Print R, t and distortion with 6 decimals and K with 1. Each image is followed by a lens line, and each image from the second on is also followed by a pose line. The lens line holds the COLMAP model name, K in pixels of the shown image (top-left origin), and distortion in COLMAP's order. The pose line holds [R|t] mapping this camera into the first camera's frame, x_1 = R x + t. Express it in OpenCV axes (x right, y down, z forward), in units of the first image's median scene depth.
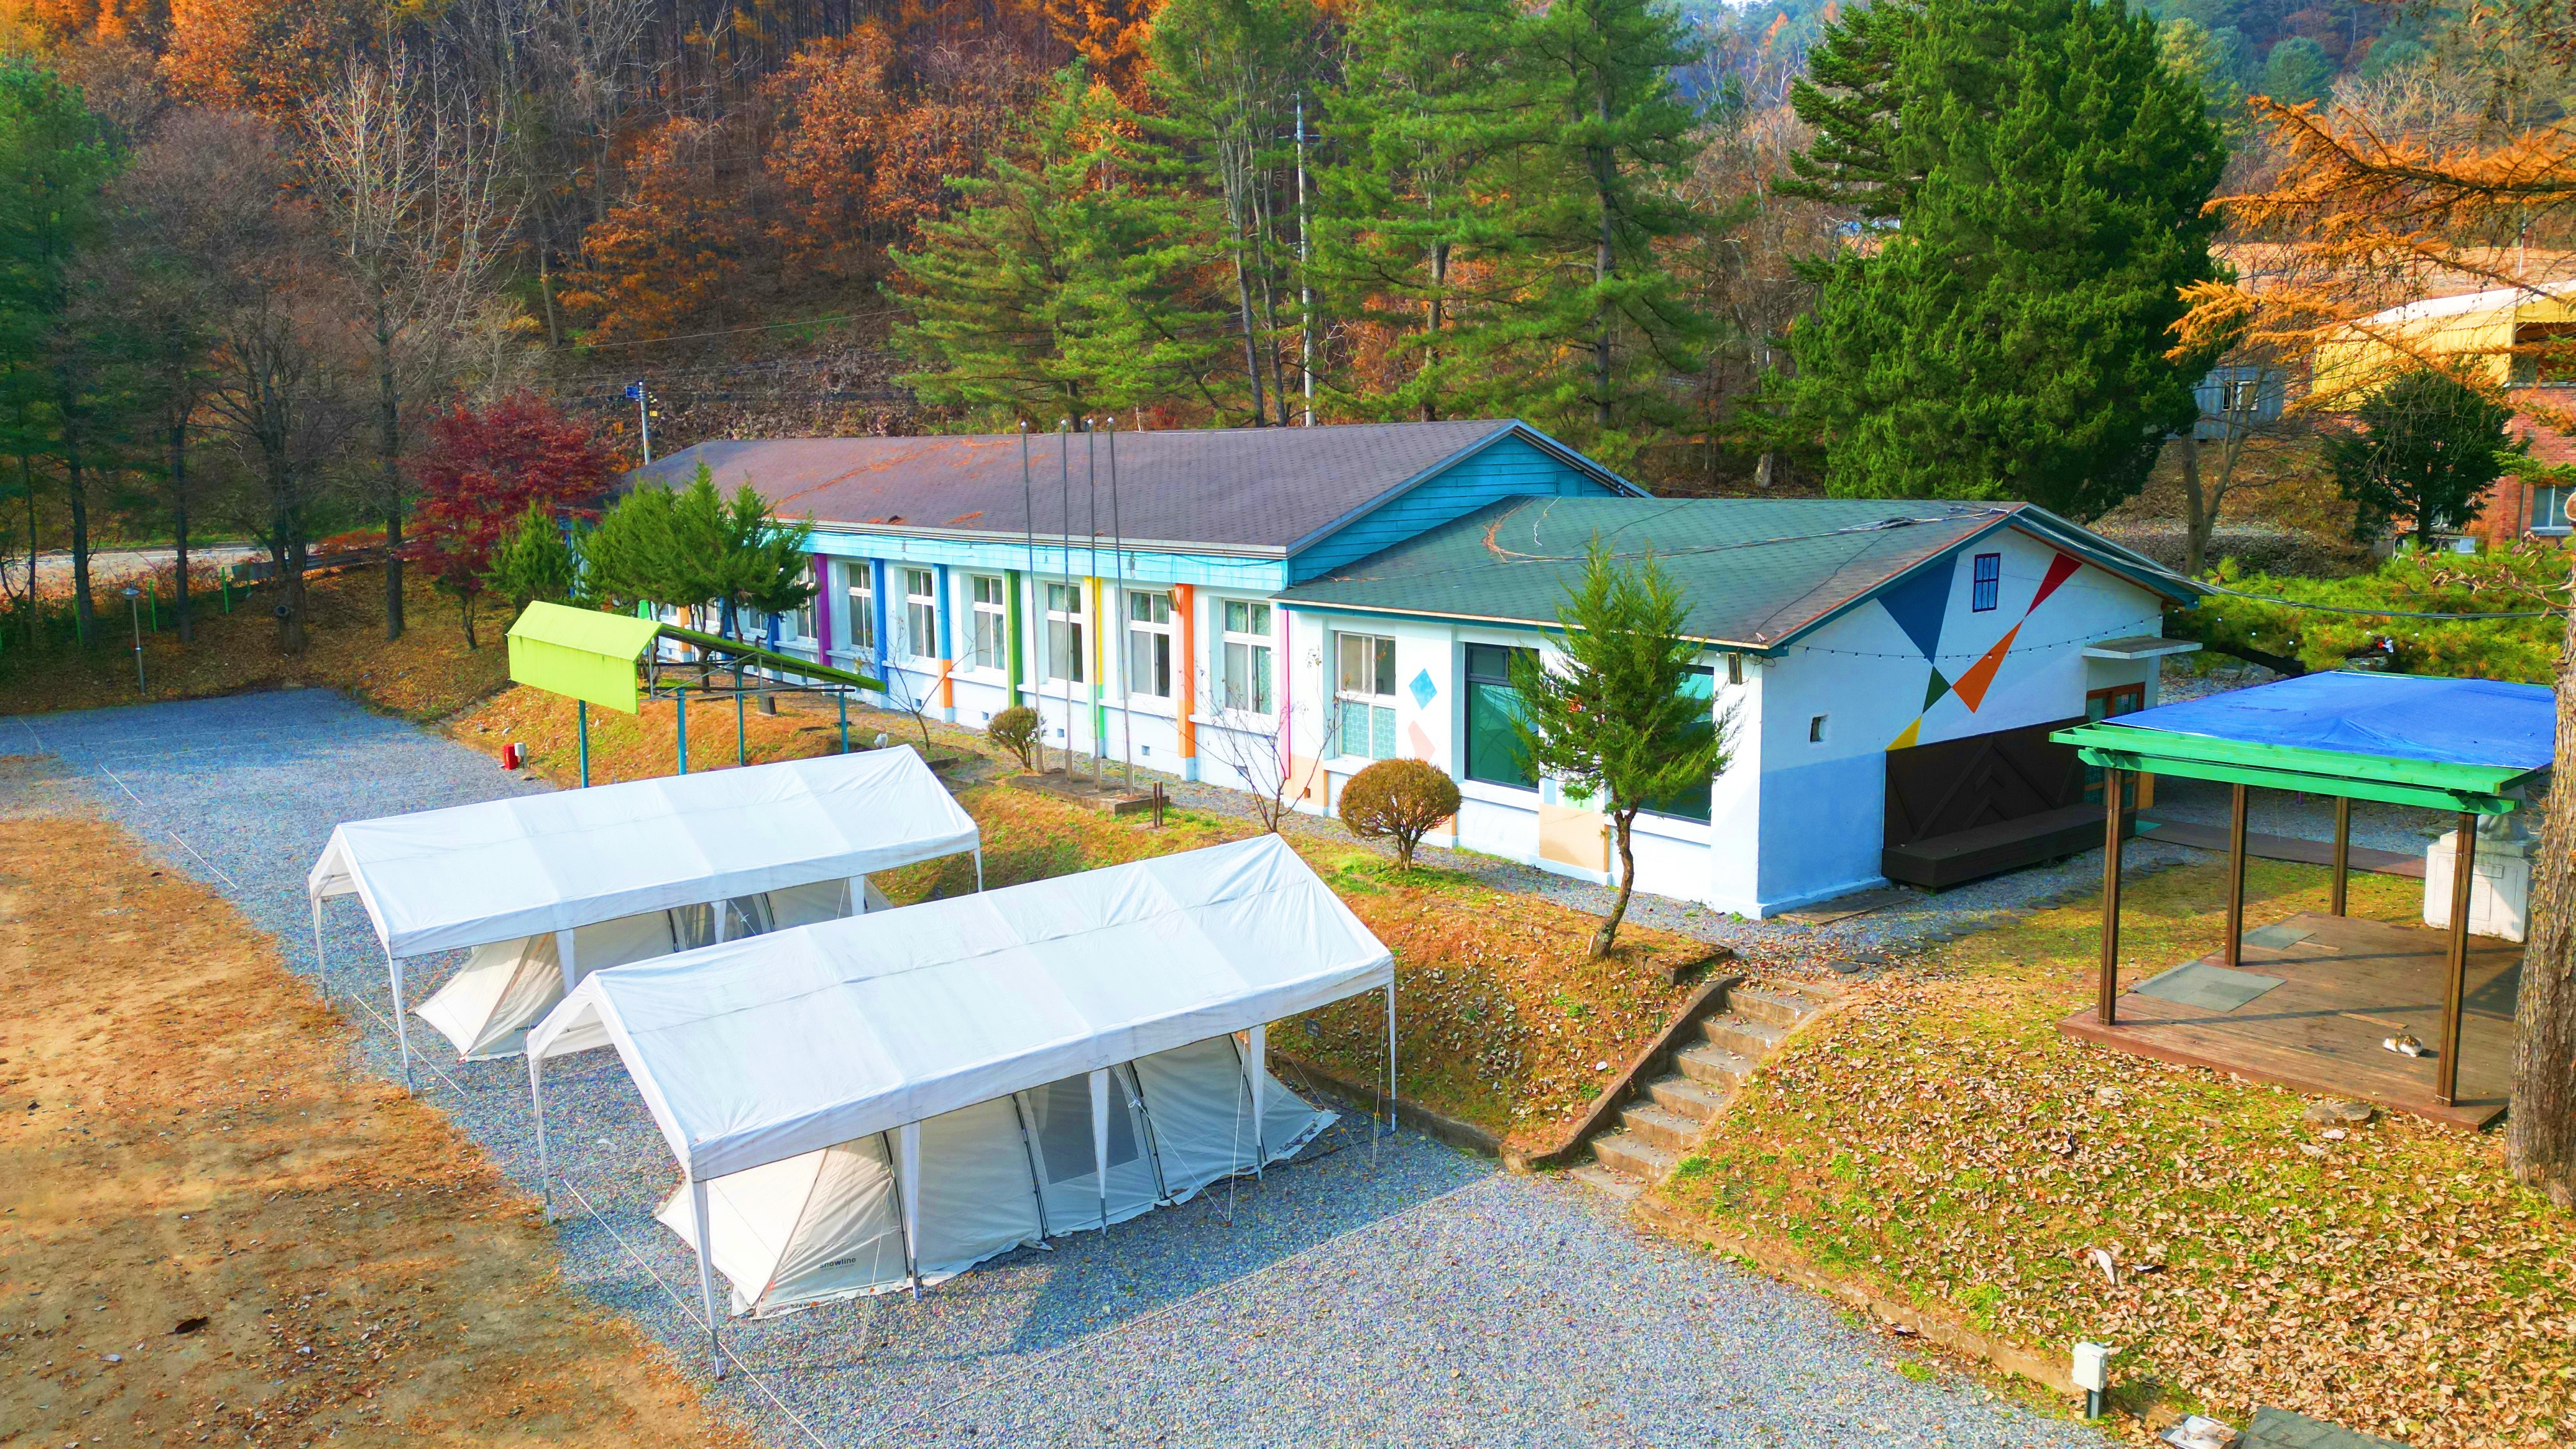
lens RADIAL K [[1792.5, 0, 1292.9], [0, 1792.5, 713.1], [0, 0, 1]] dist [0.081947, -0.069152]
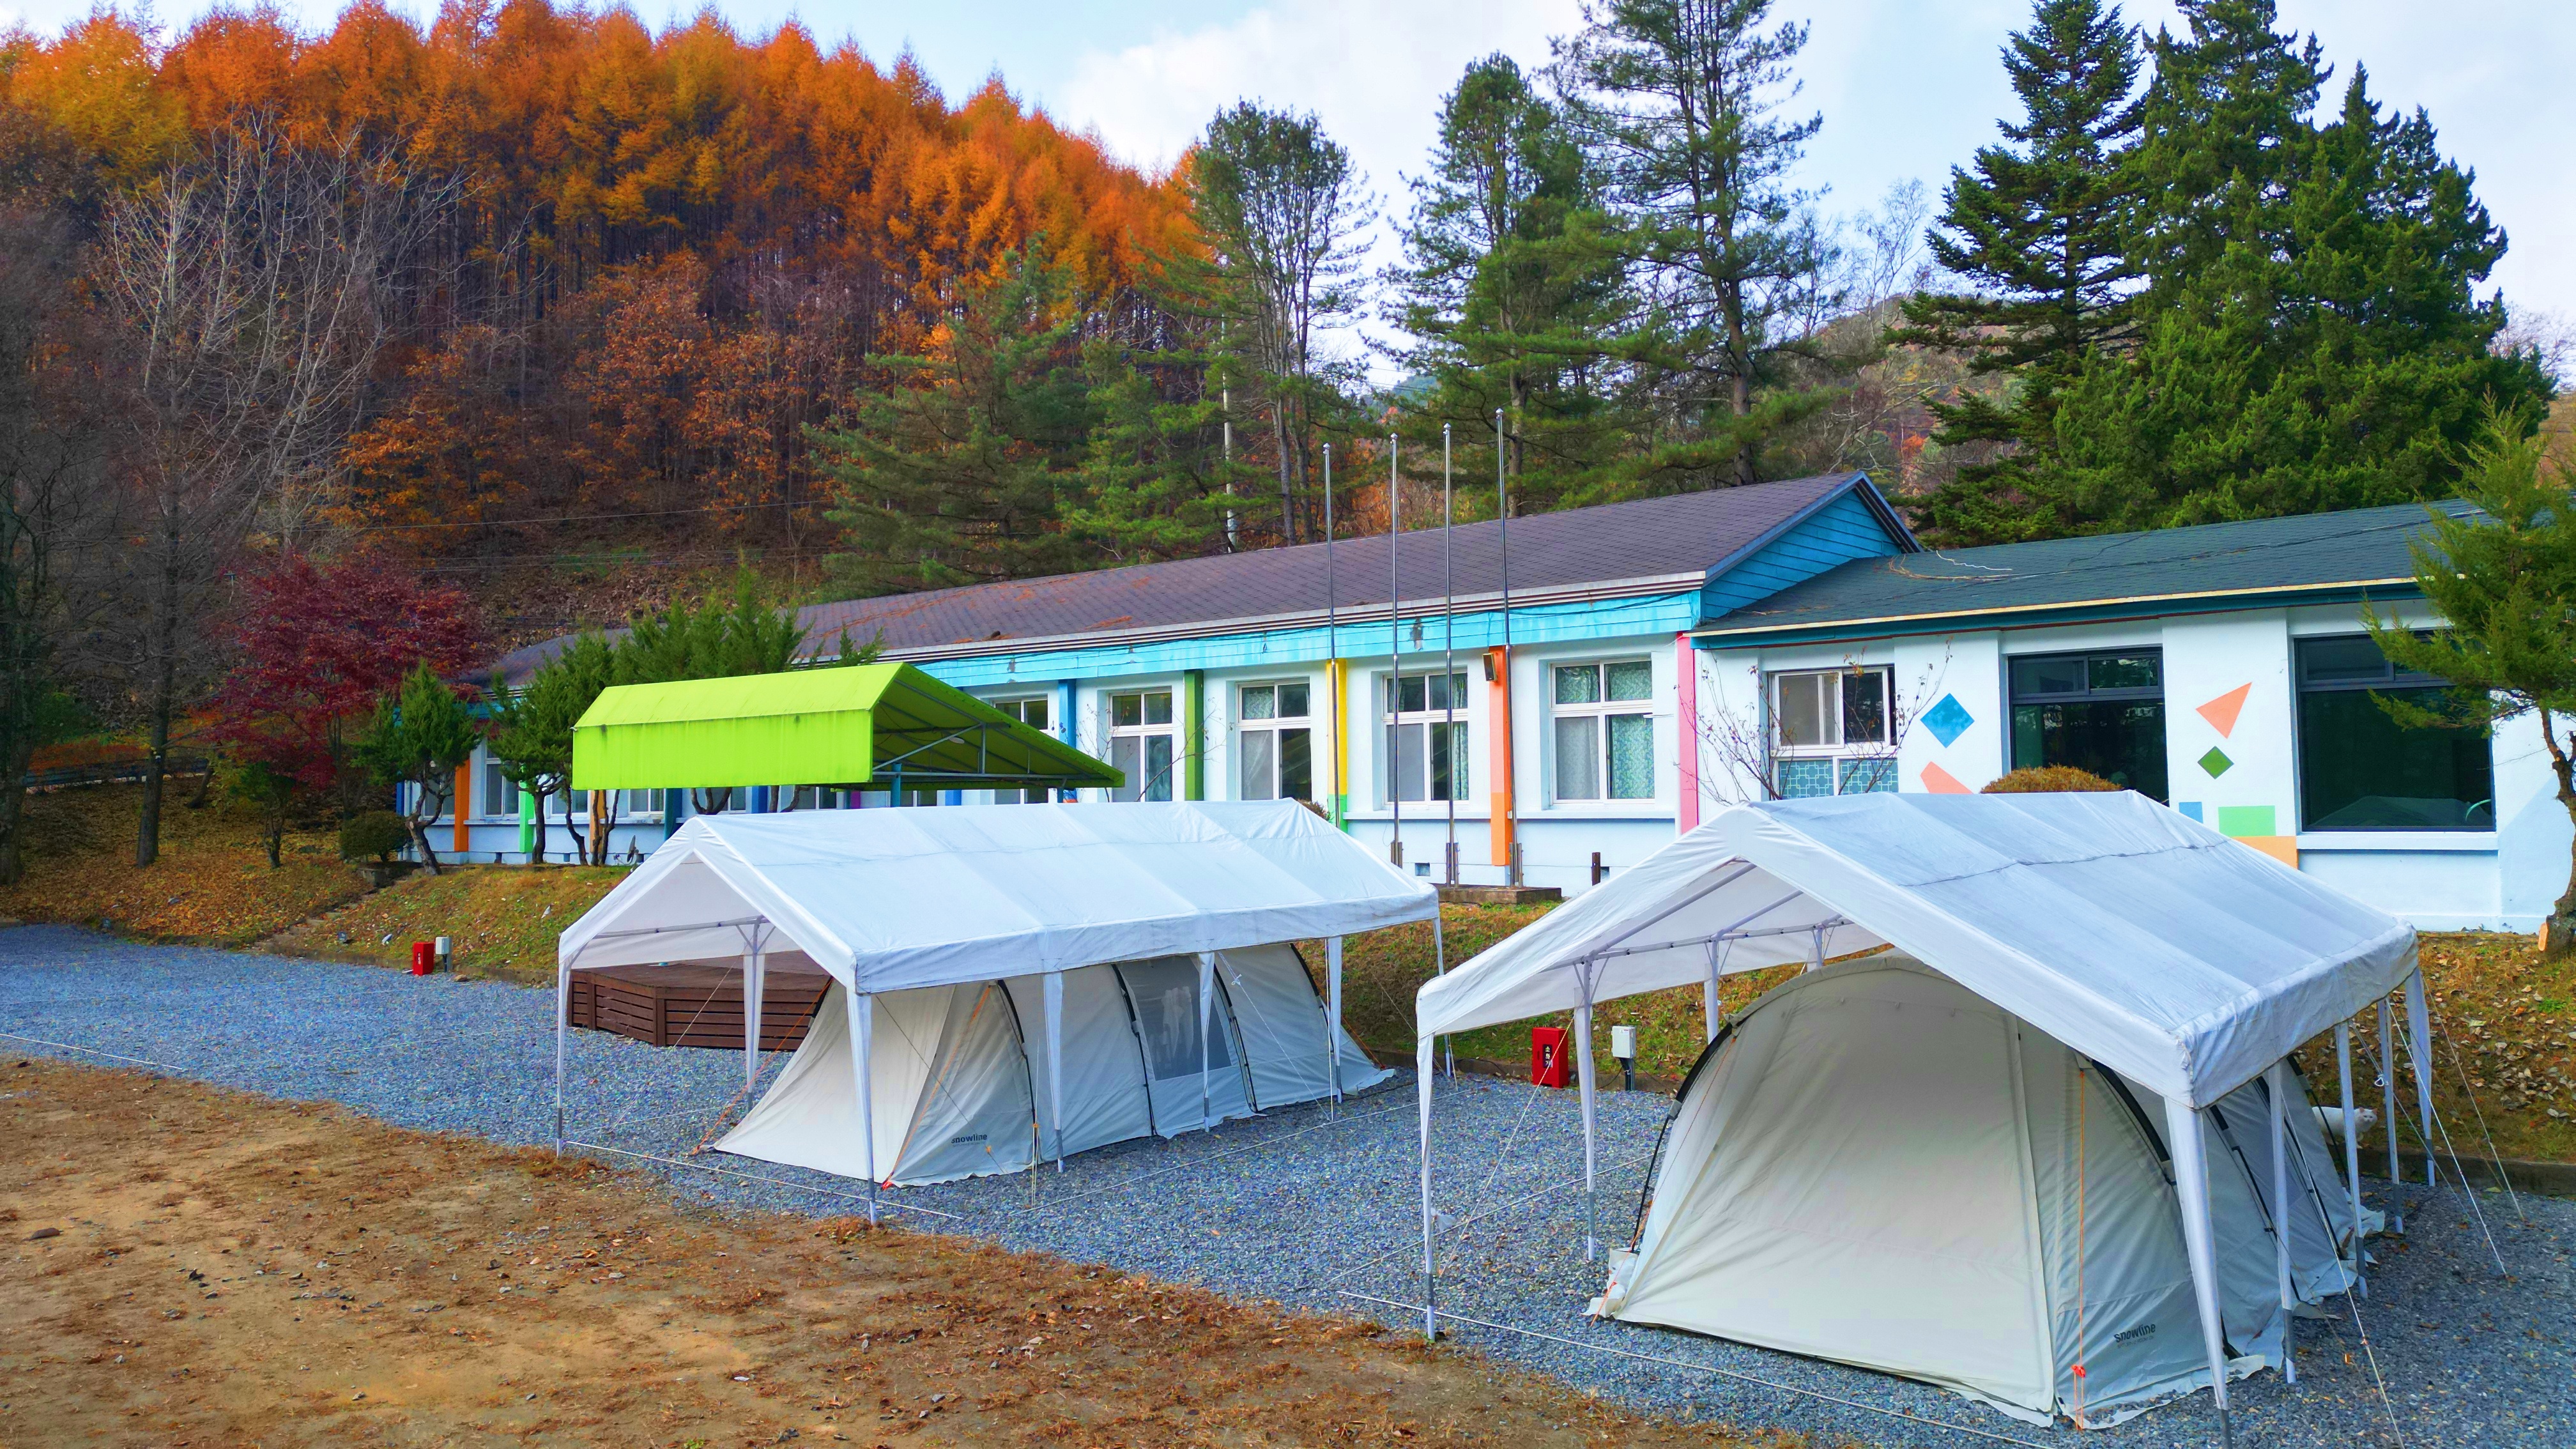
lens RADIAL K [[1792.5, 0, 1292.9], [0, 1792.5, 713.1], [0, 0, 1]] dist [0.081947, -0.069152]
pose [[0.977919, 0.011896, 0.208644, -0.305017], [0.029277, 0.980734, -0.193143, 0.104718], [-0.206922, 0.194987, 0.958730, 0.230884]]
